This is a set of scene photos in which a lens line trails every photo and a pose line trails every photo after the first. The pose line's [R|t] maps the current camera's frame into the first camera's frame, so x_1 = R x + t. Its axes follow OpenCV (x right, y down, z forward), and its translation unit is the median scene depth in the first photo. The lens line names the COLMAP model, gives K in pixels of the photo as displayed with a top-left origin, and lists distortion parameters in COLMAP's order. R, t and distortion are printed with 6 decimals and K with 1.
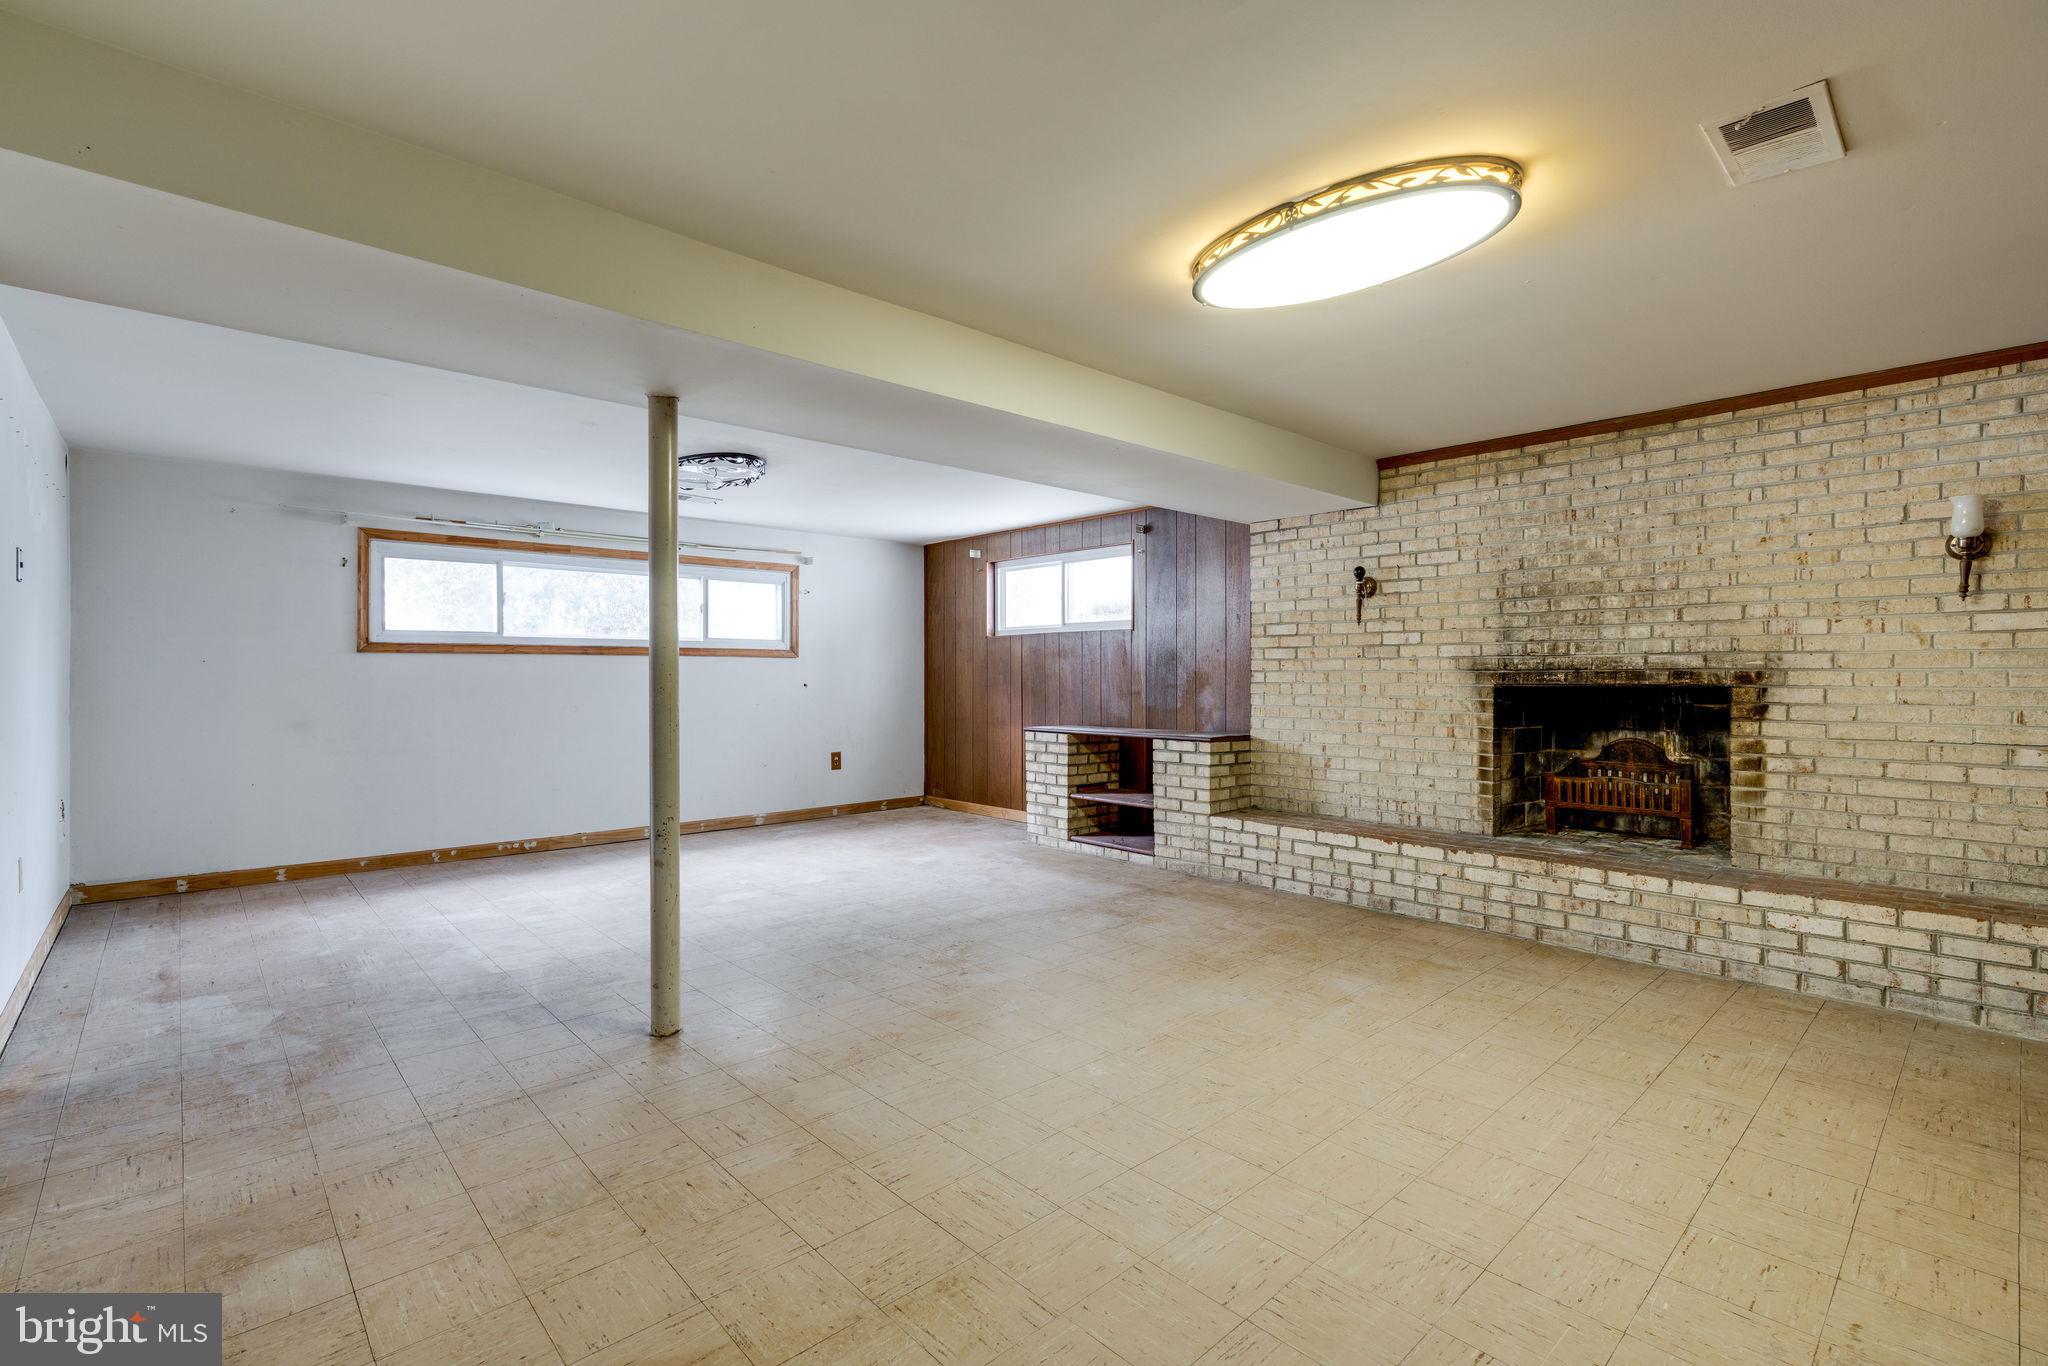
lens RADIAL K [[917.1, 0, 1014.5], [0, 917.1, 678.8], [0, 0, 1]] dist [-0.008394, 0.004235]
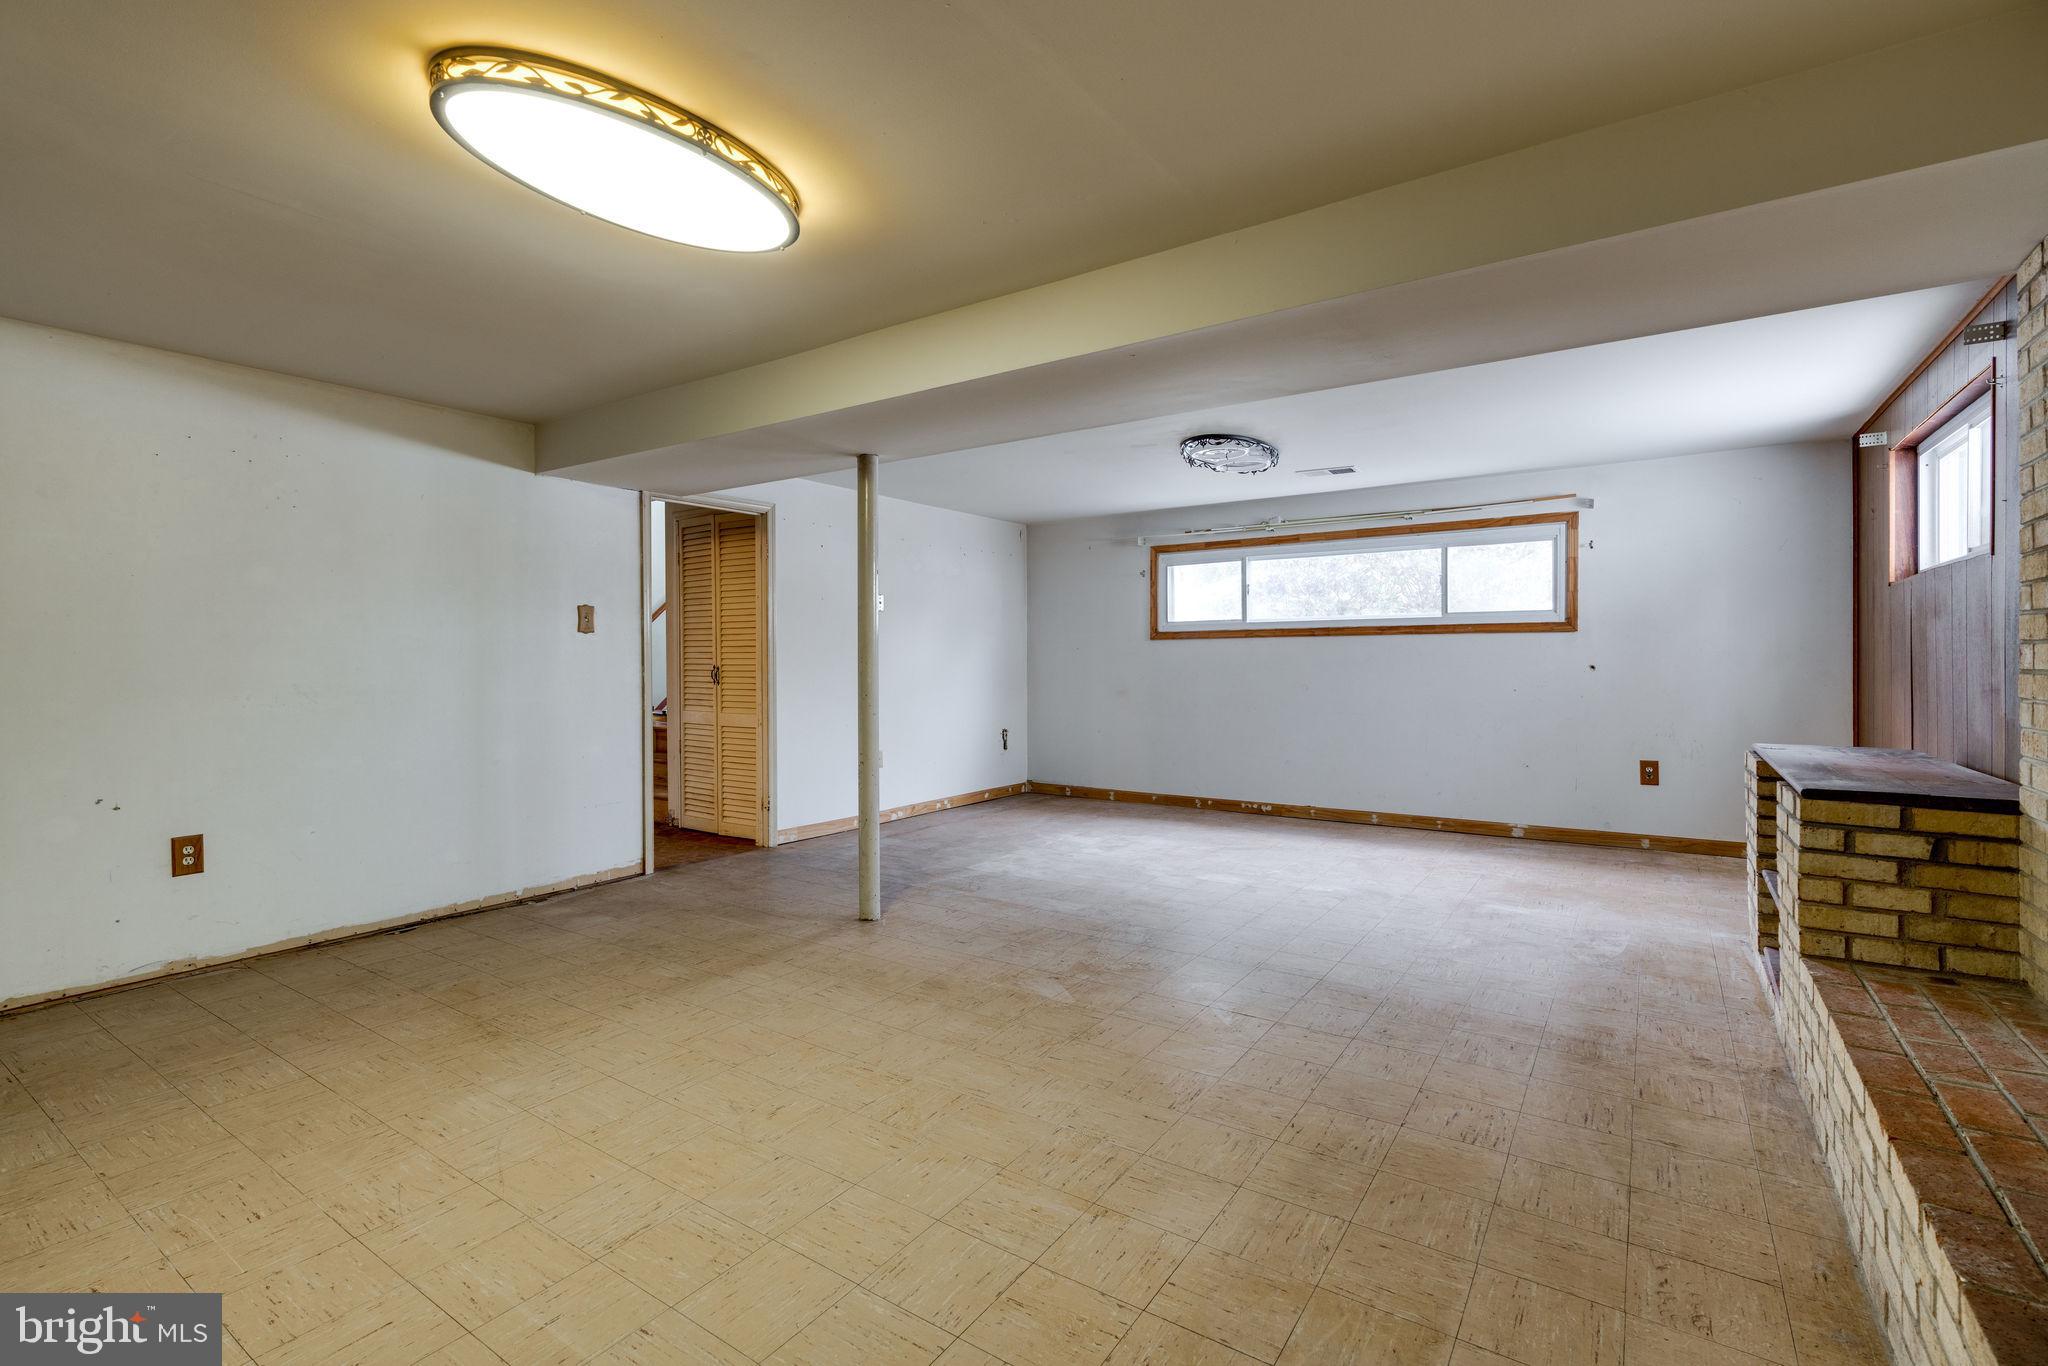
lens RADIAL K [[927.6, 0, 1014.9], [0, 927.6, 681.5], [0, 0, 1]] dist [-0.003820, 0.000194]
pose [[0.227626, 0.023060, -0.973476, 0.692827], [0.002056, 0.999706, 0.024162, -0.001586], [0.973746, -0.007502, 0.227512, 0.613980]]
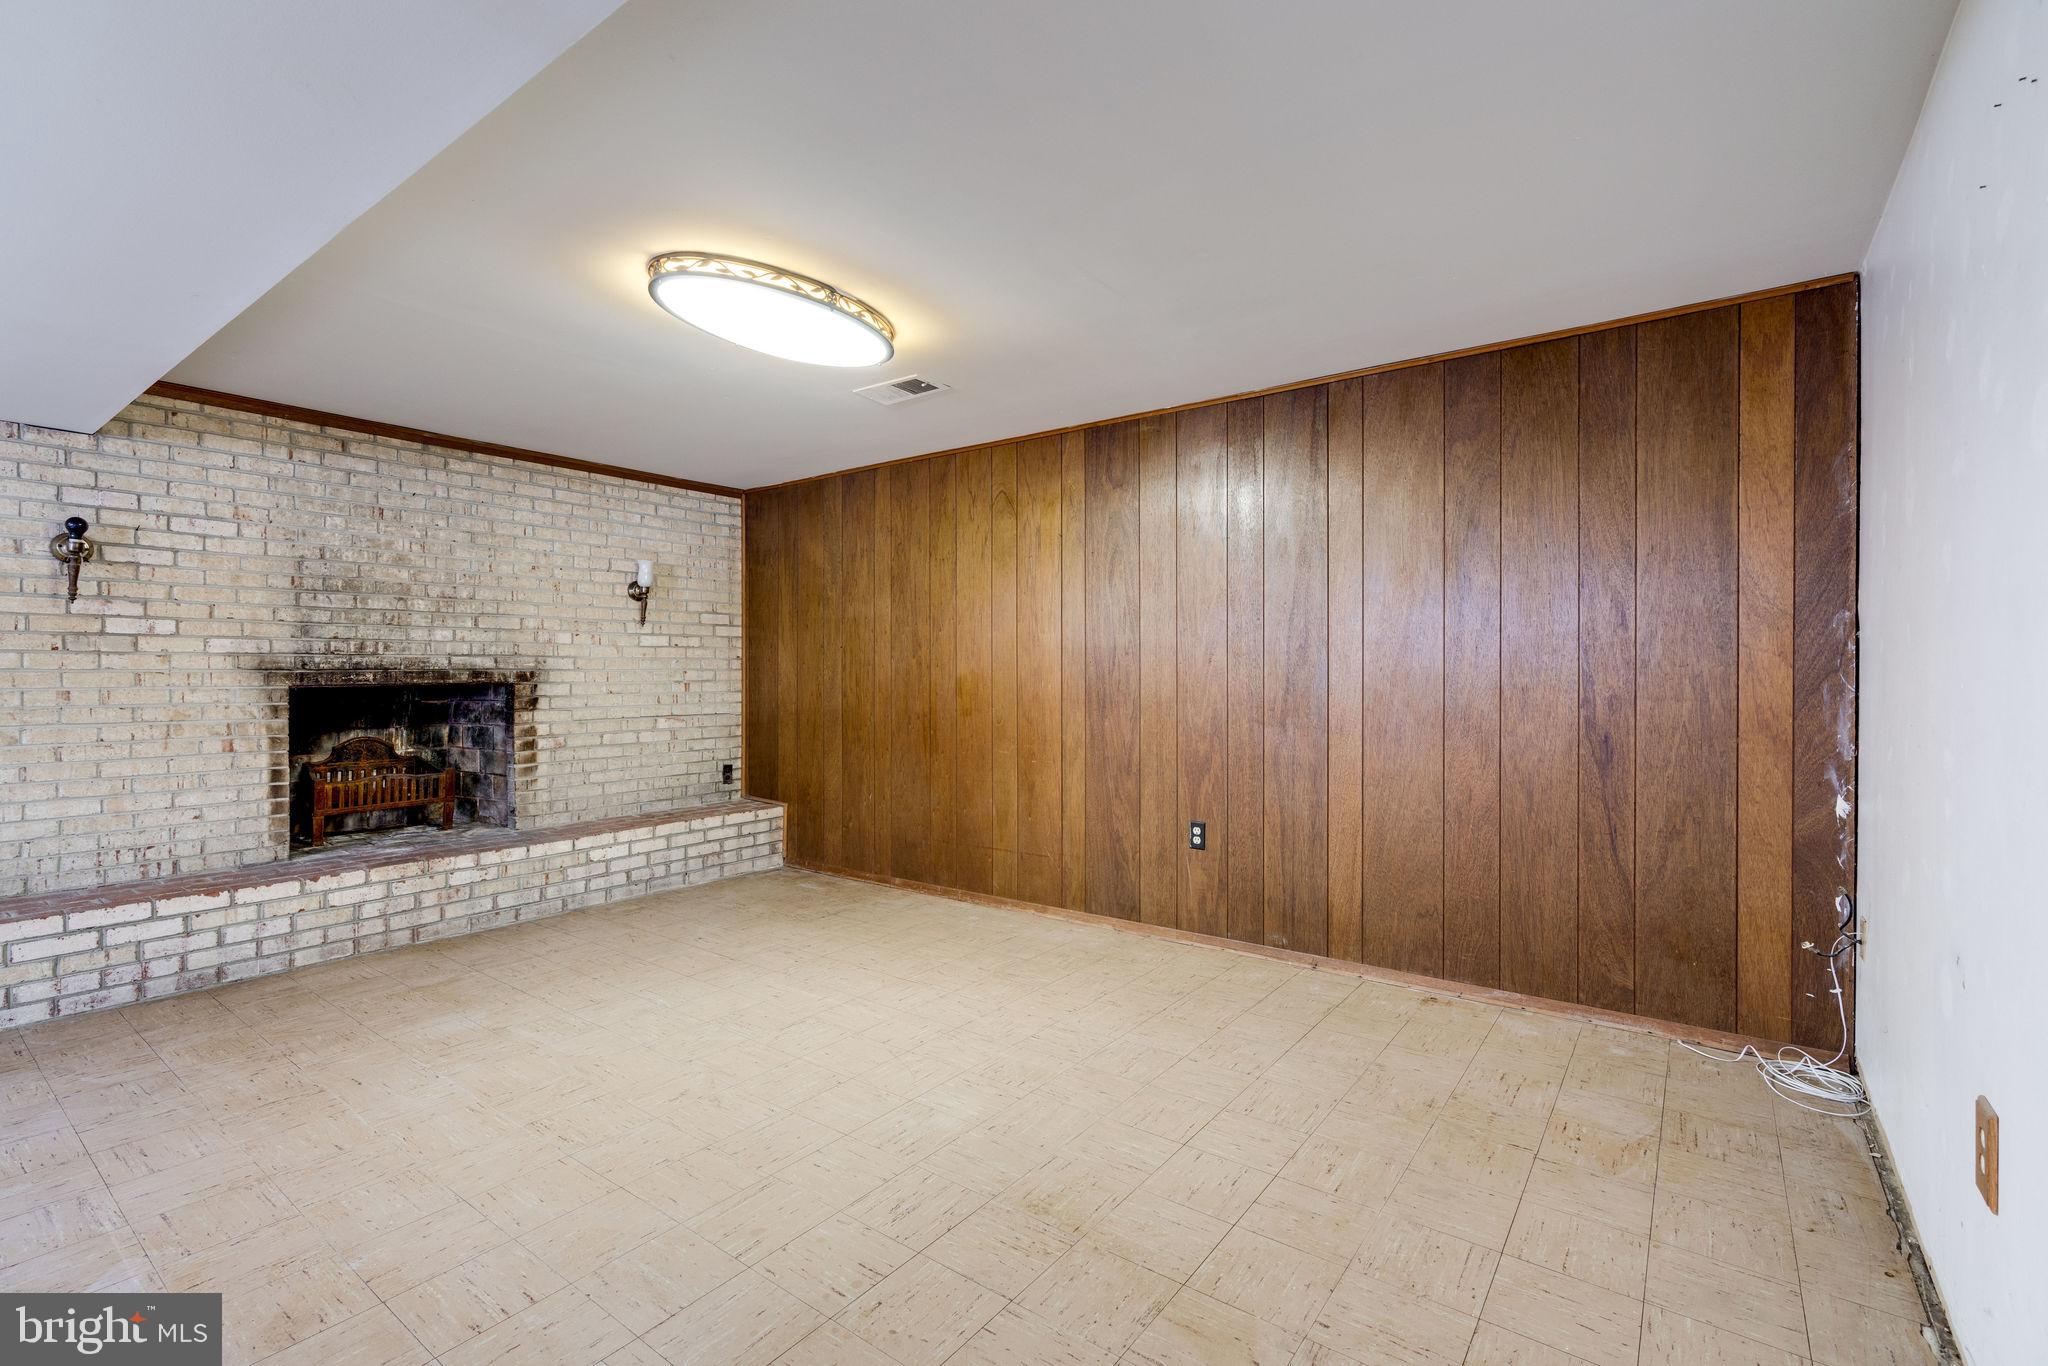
lens RADIAL K [[917.1, 0, 1014.5], [0, 917.1, 678.8], [0, 0, 1]] dist [-0.008394, 0.004235]
pose [[-0.179950, -0.007575, 0.983647, -0.474868], [0.007064, 0.999935, 0.008993, -0.003844], [-0.983650, 0.008567, -0.179885, 0.491790]]
